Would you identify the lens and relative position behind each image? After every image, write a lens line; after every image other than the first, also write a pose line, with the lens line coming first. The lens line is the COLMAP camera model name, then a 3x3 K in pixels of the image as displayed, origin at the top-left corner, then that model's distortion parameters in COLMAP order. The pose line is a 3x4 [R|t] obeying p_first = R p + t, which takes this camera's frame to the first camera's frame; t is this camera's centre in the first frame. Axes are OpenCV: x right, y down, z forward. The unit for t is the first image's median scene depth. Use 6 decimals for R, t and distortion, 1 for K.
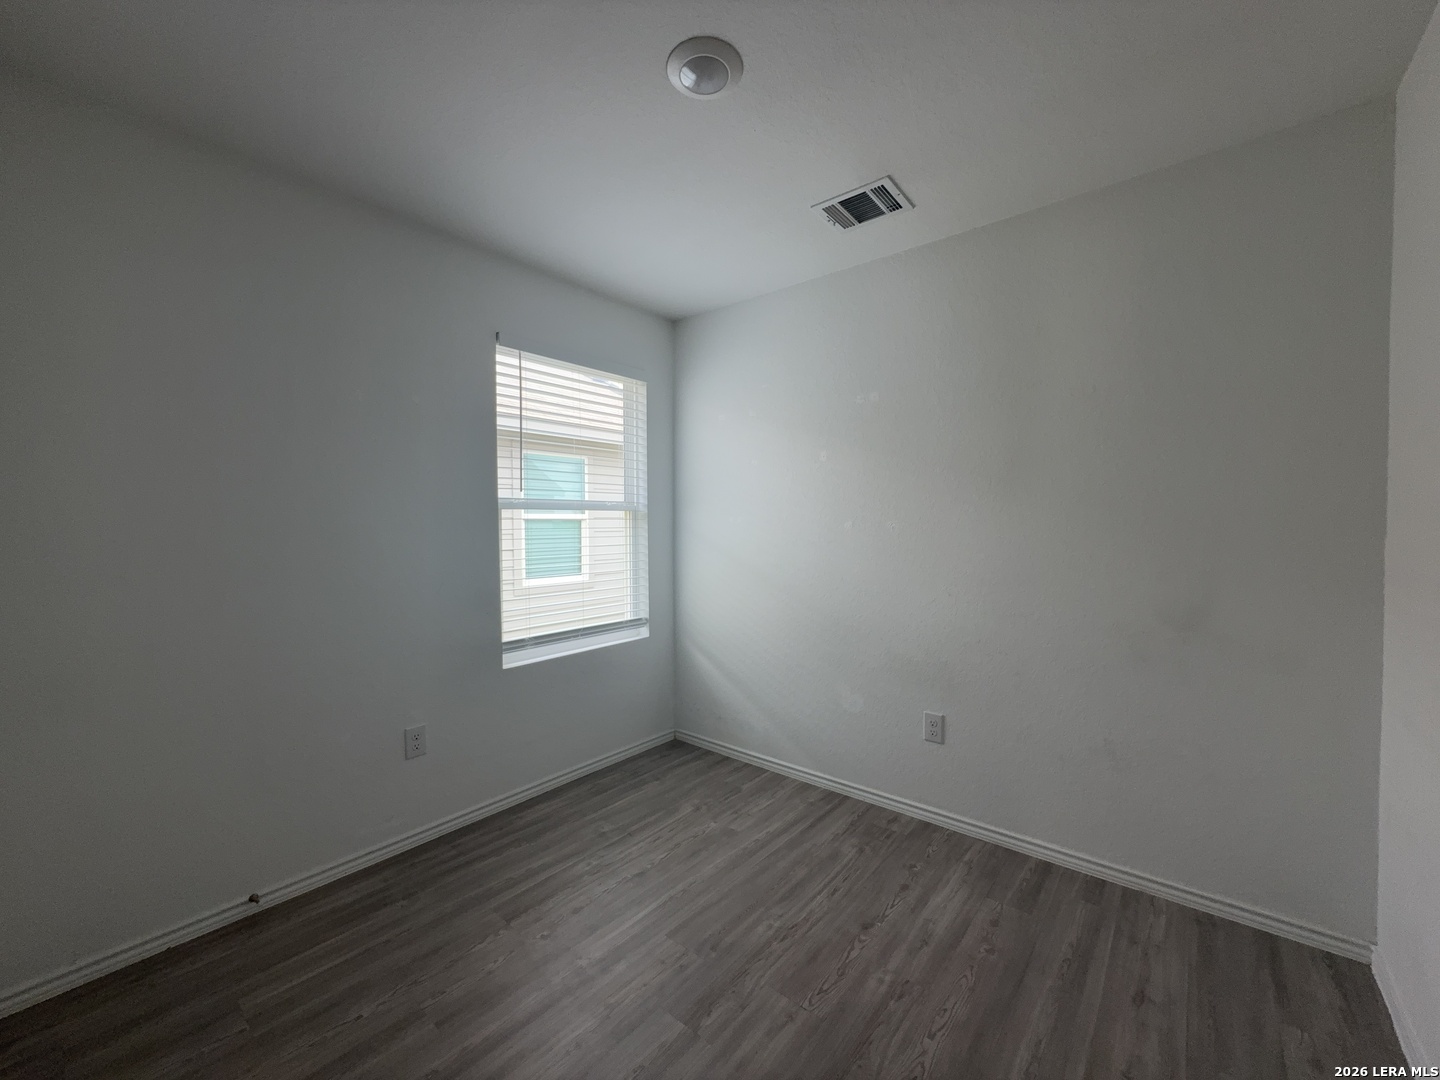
lens RADIAL K [[574.2, 0, 720.0], [0, 574.2, 540.0], [0, 0, 1]] dist [0.000093, 0.000074]
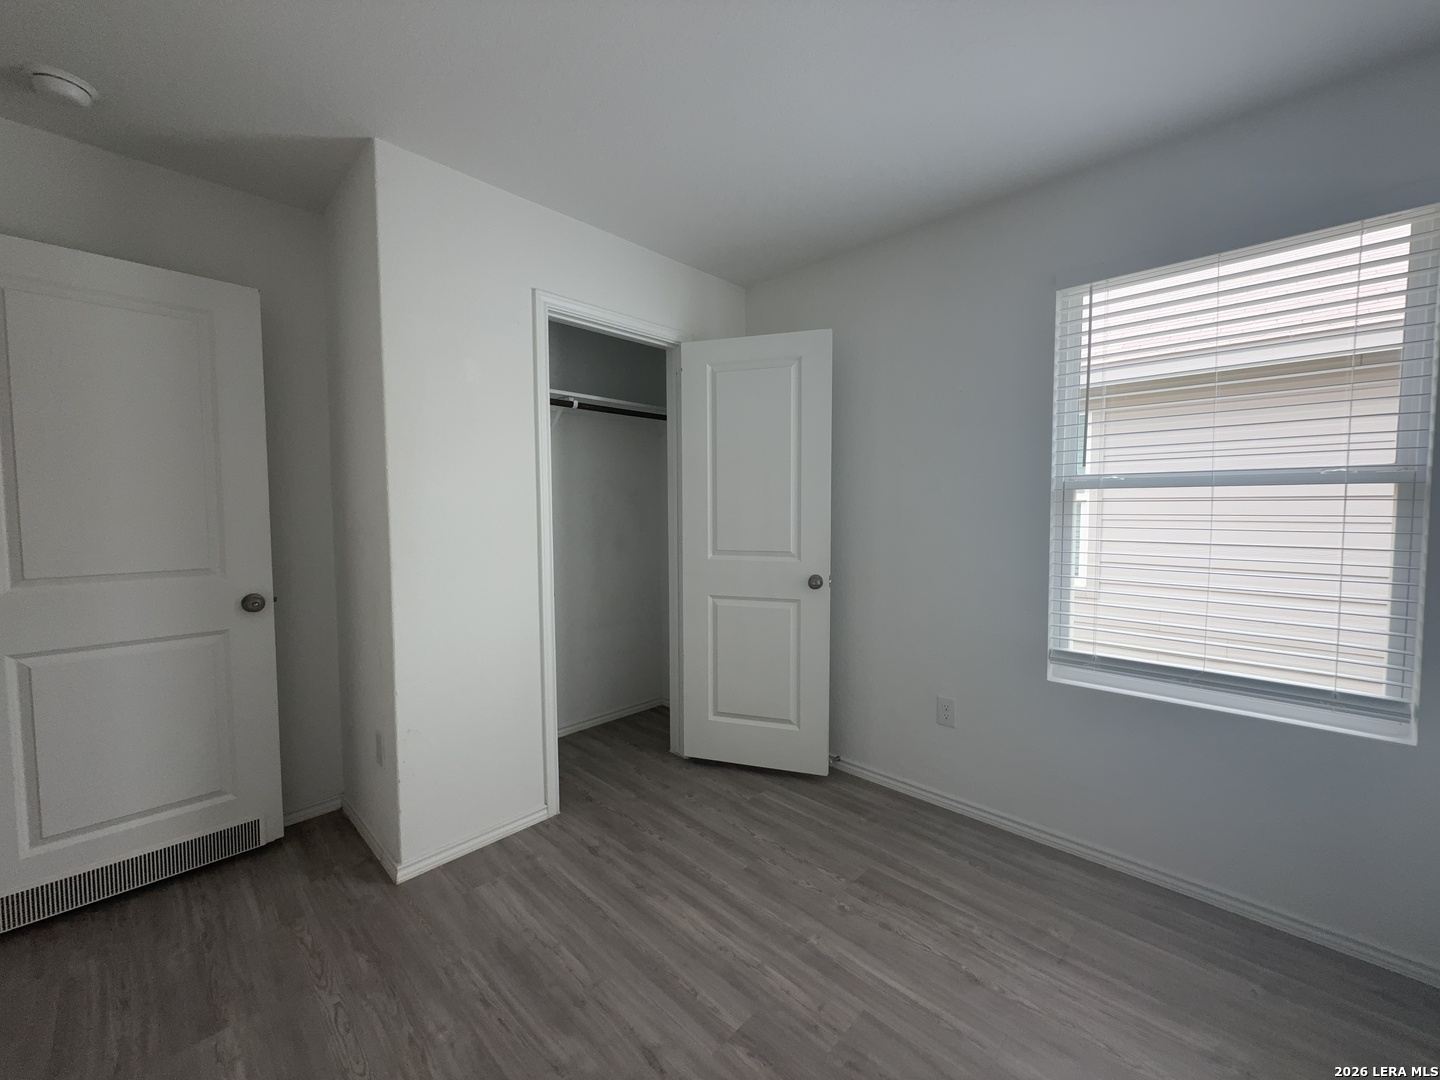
lens RADIAL K [[574.2, 0, 720.0], [0, 574.2, 540.0], [0, 0, 1]] dist [0.000093, 0.000074]
pose [[-0.071858, 0.061924, -0.995491, 0.522466], [-0.028876, 0.997523, 0.064134, -0.022145], [0.996997, 0.033354, -0.069892, 0.622427]]
